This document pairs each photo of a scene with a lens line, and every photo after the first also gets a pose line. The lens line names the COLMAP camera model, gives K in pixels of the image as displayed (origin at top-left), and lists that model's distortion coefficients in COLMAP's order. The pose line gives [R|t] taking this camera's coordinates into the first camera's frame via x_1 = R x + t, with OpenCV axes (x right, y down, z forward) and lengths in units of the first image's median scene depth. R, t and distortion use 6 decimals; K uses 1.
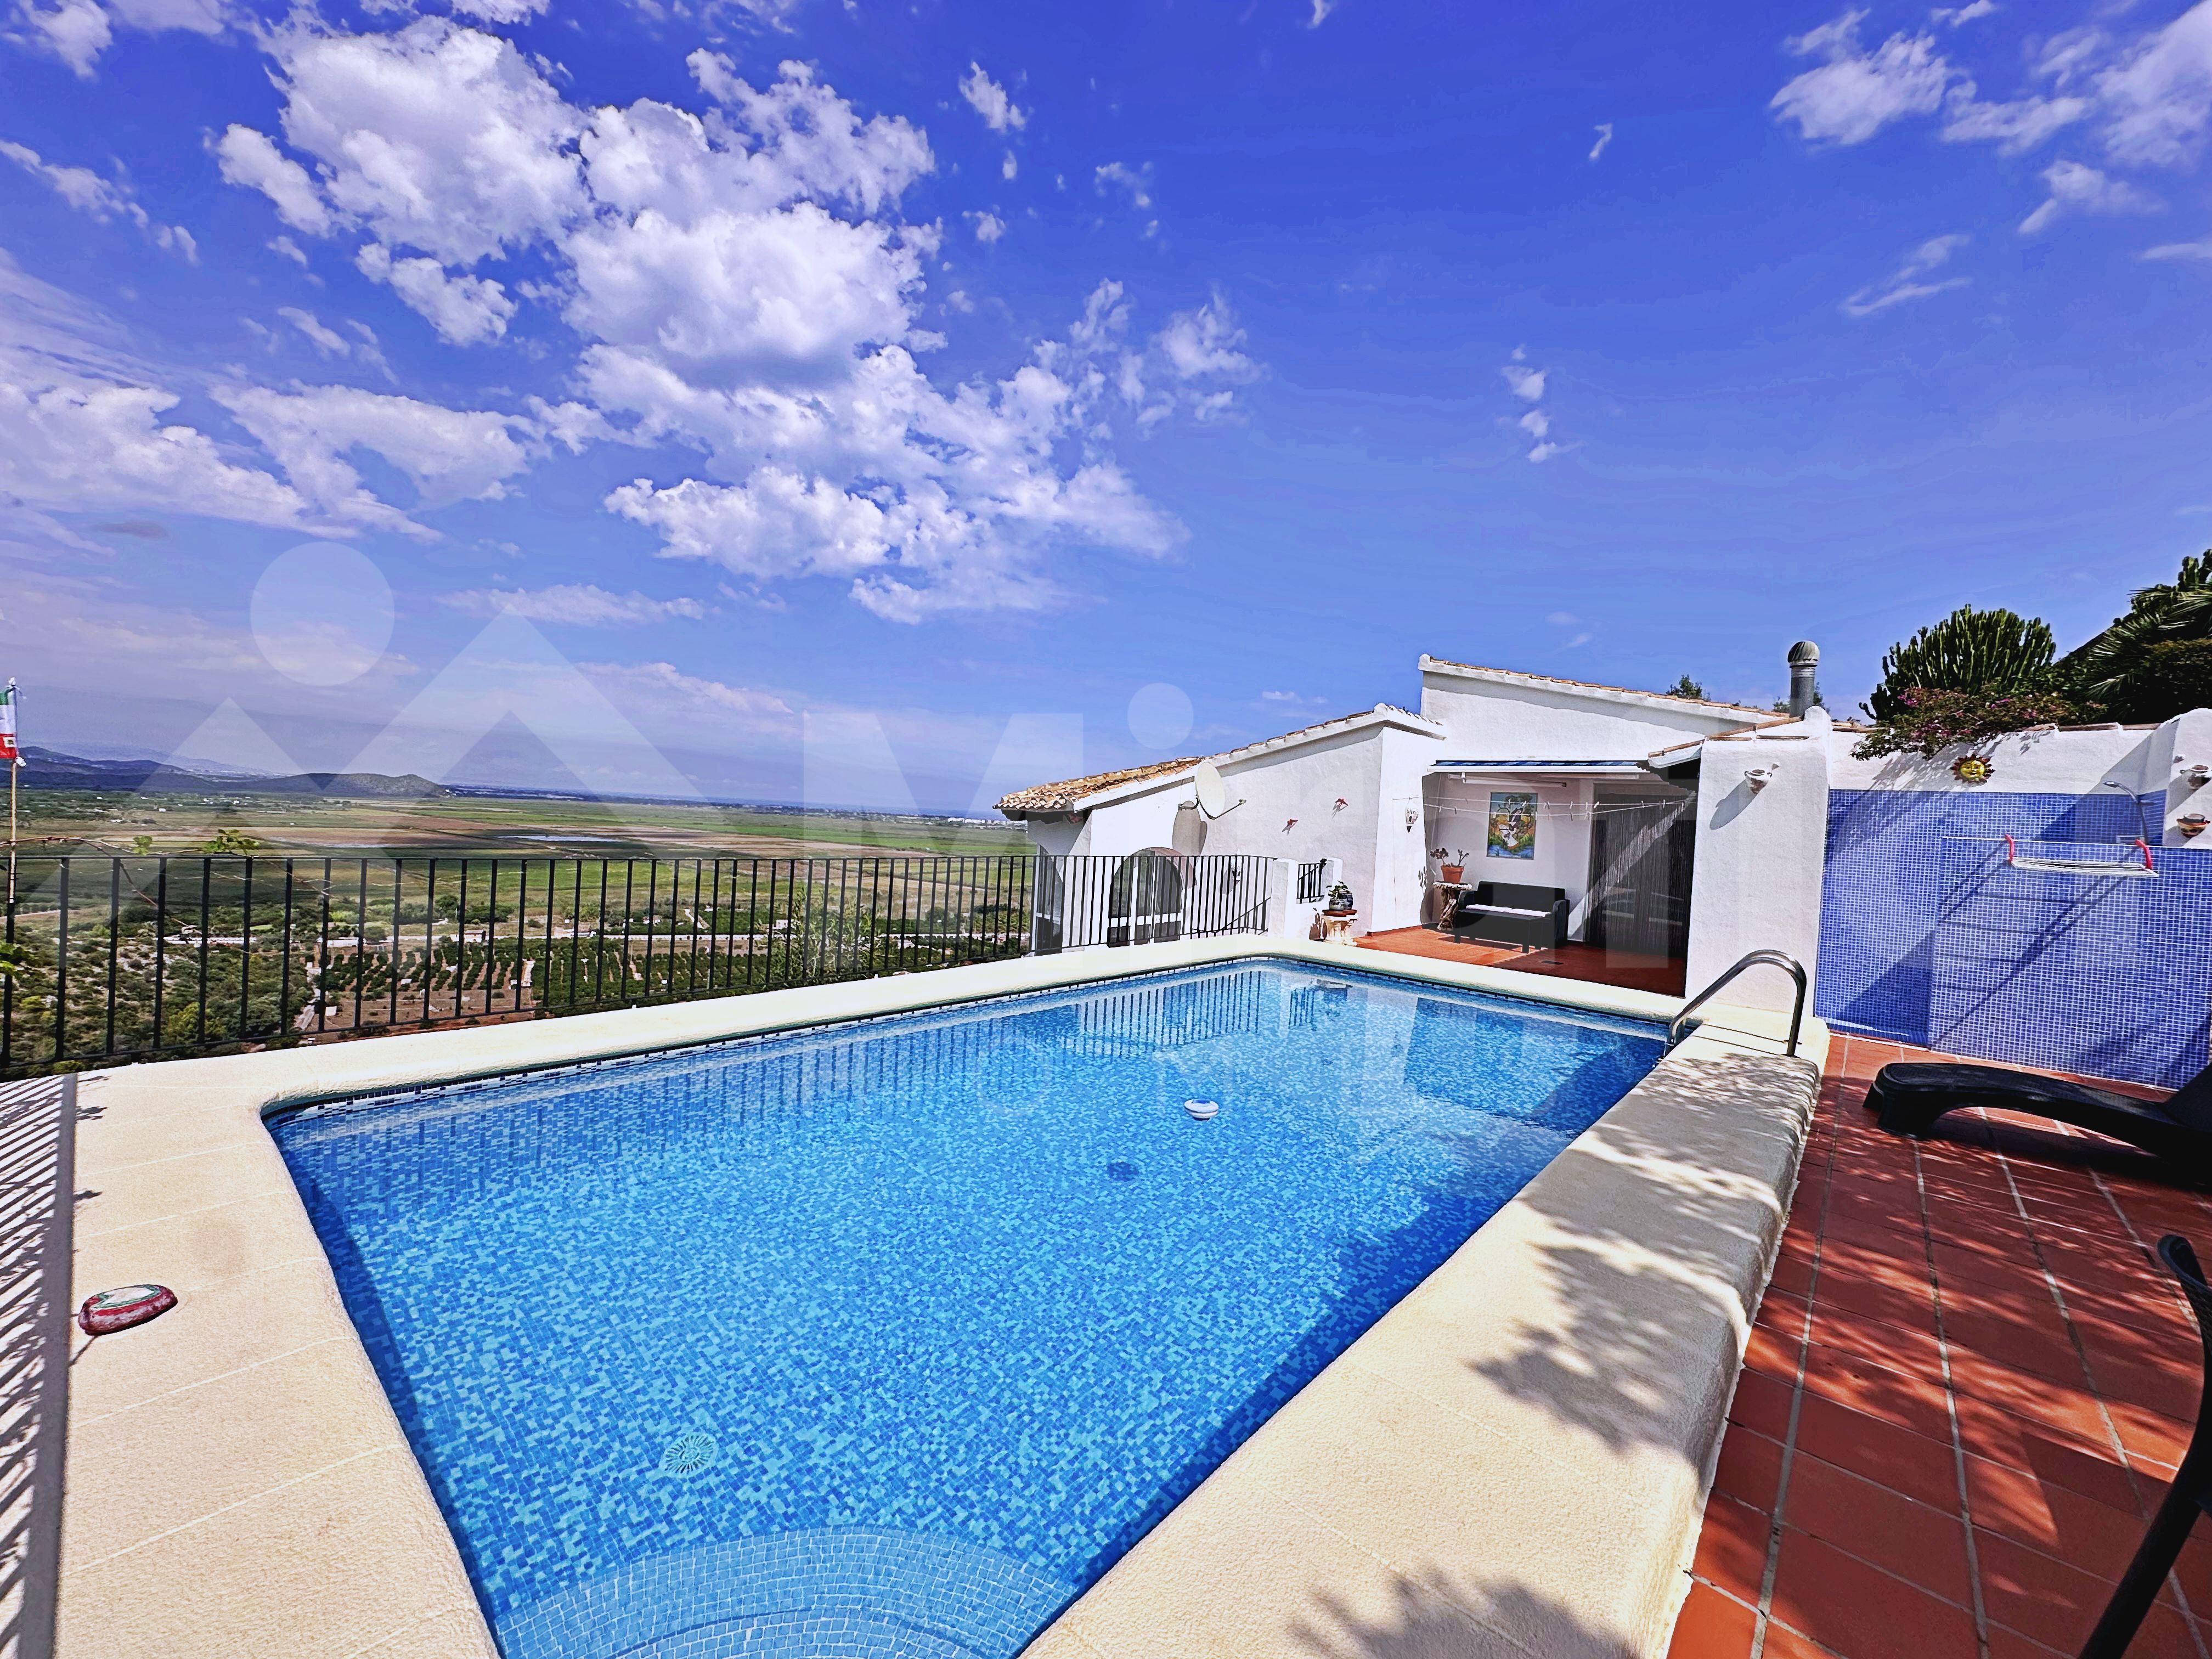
lens RADIAL K [[887.5, 0, 1107.9], [0, 887.5, 835.6], [0, 0, 1]] dist [-0.008149, 0.001758]
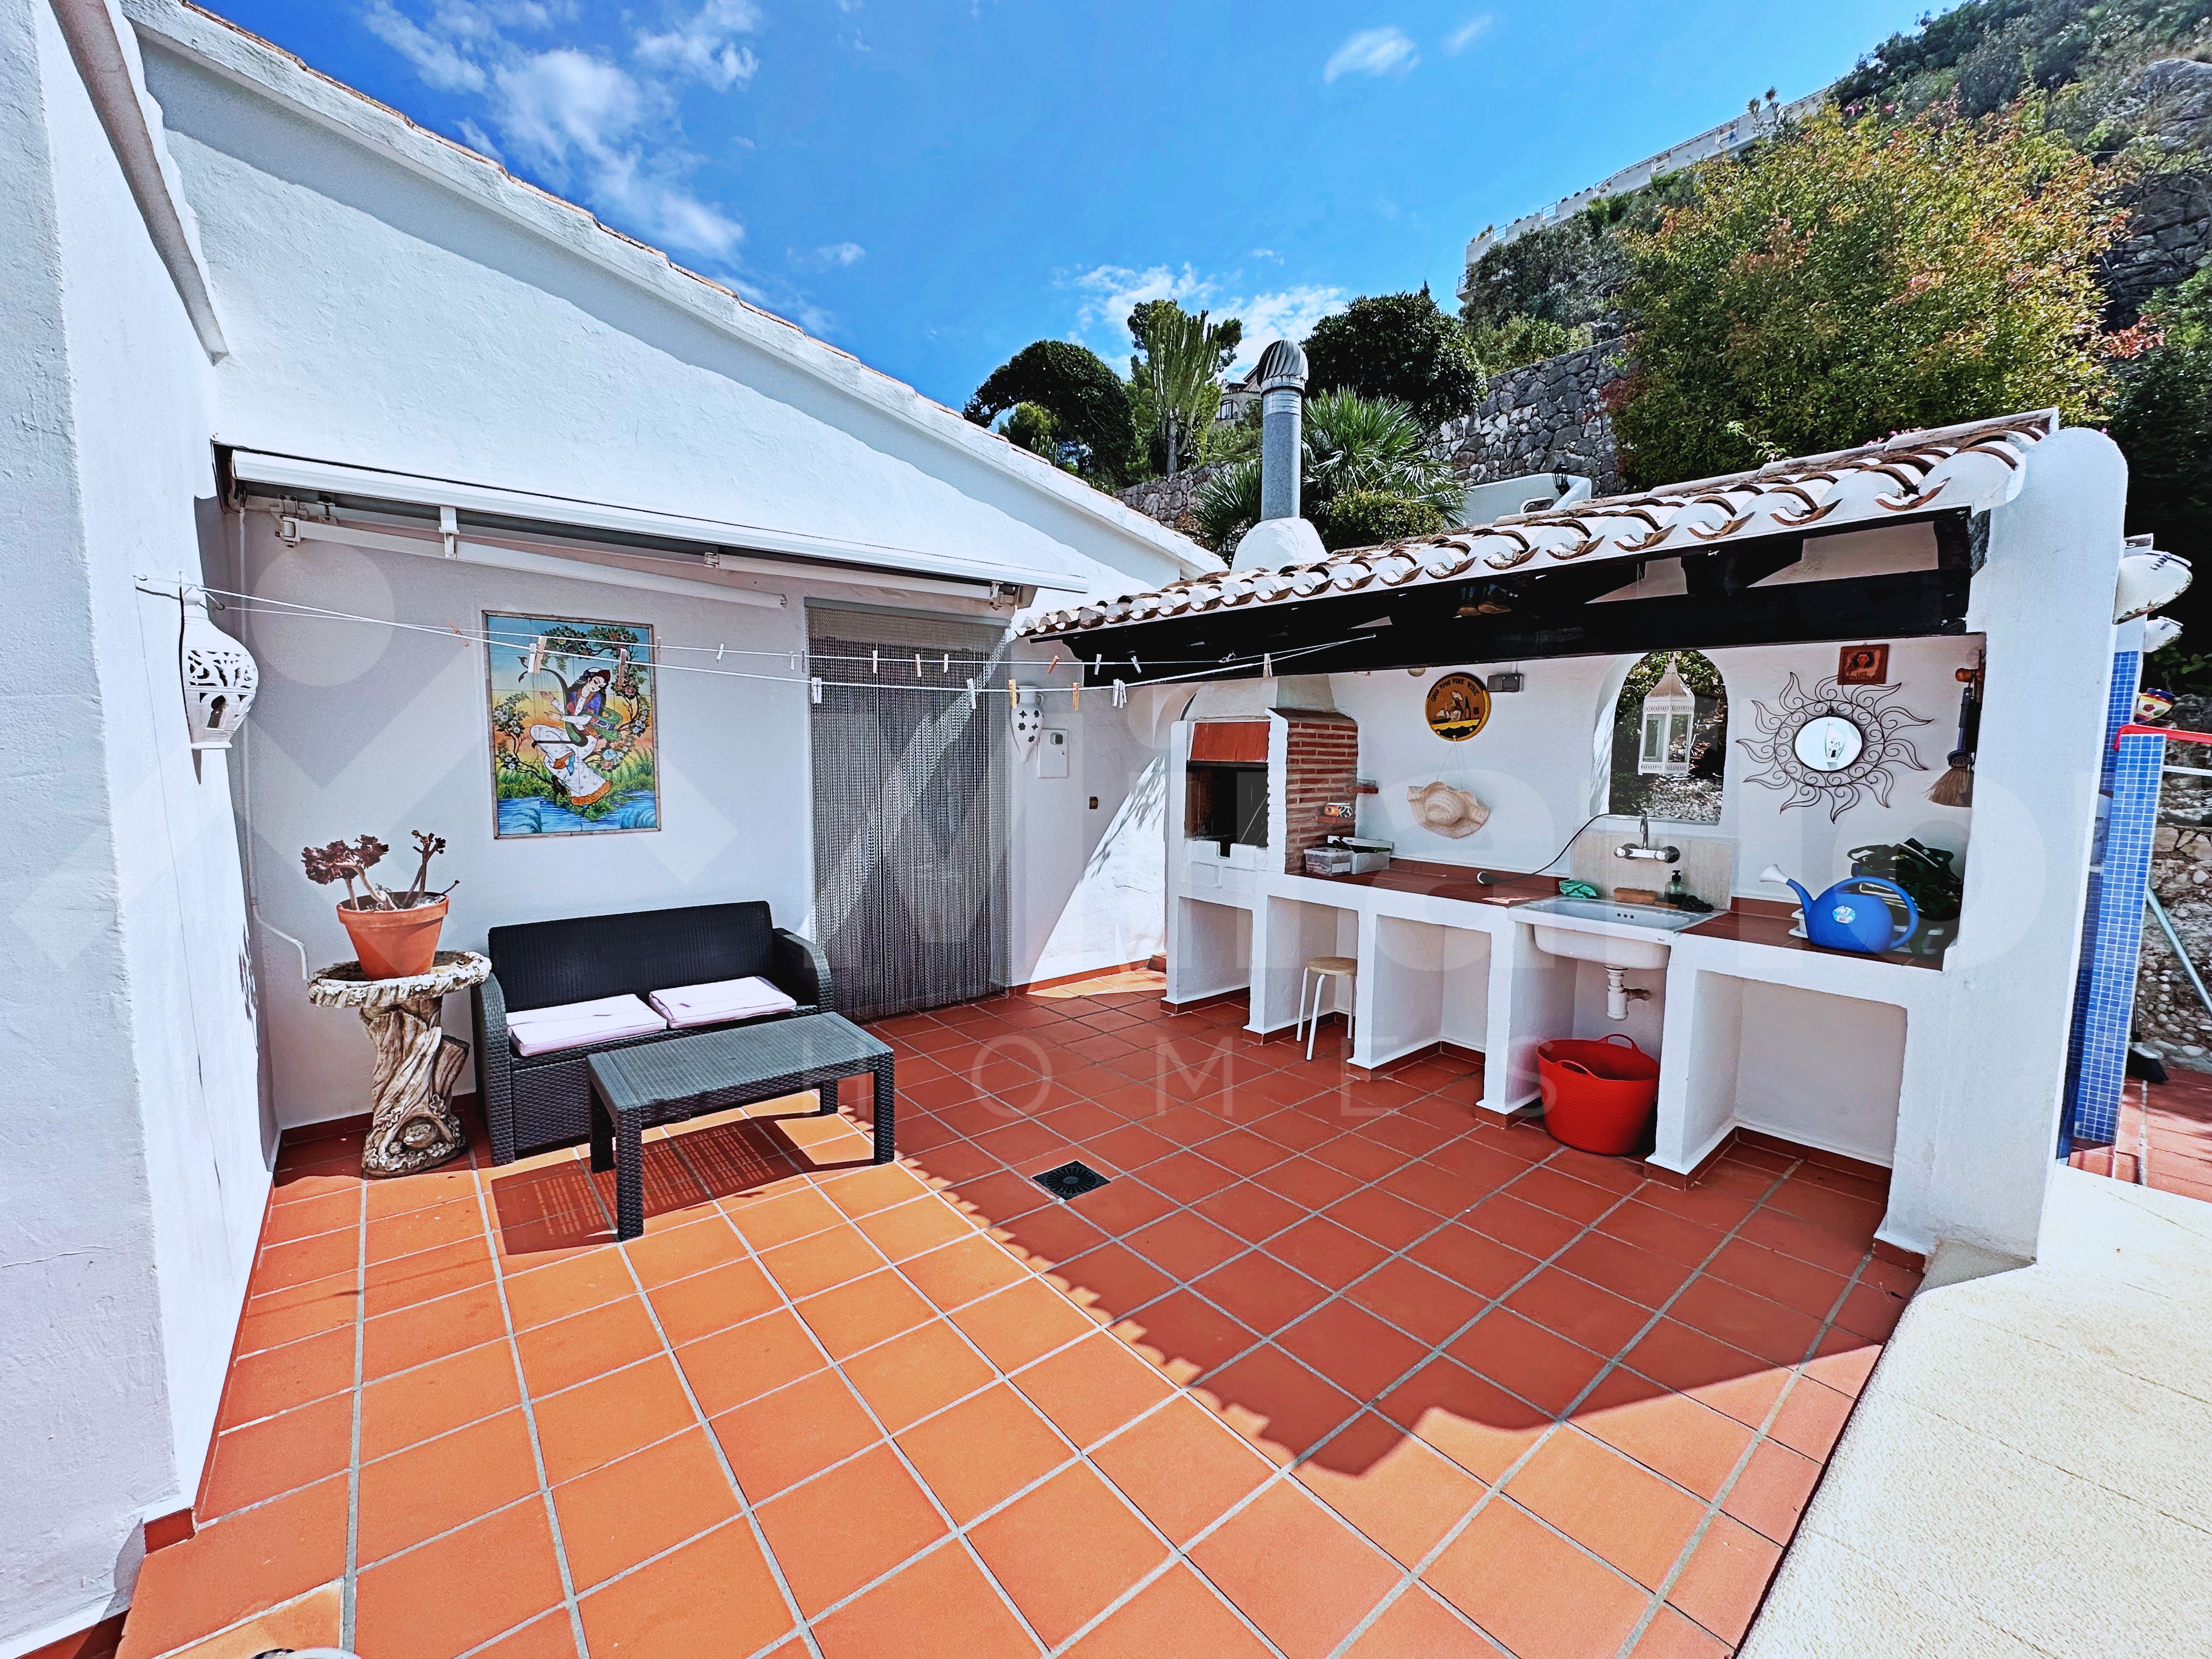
lens RADIAL K [[887.5, 0, 1098.2], [0, 887.5, 801.8], [0, 0, 1]] dist [-0.008149, 0.001758]
pose [[0.168716, -0.116745, 0.978726, 0.185357], [0.030214, 0.993107, 0.113252, -0.015229], [-0.985201, 0.010464, 0.171081, 0.773117]]
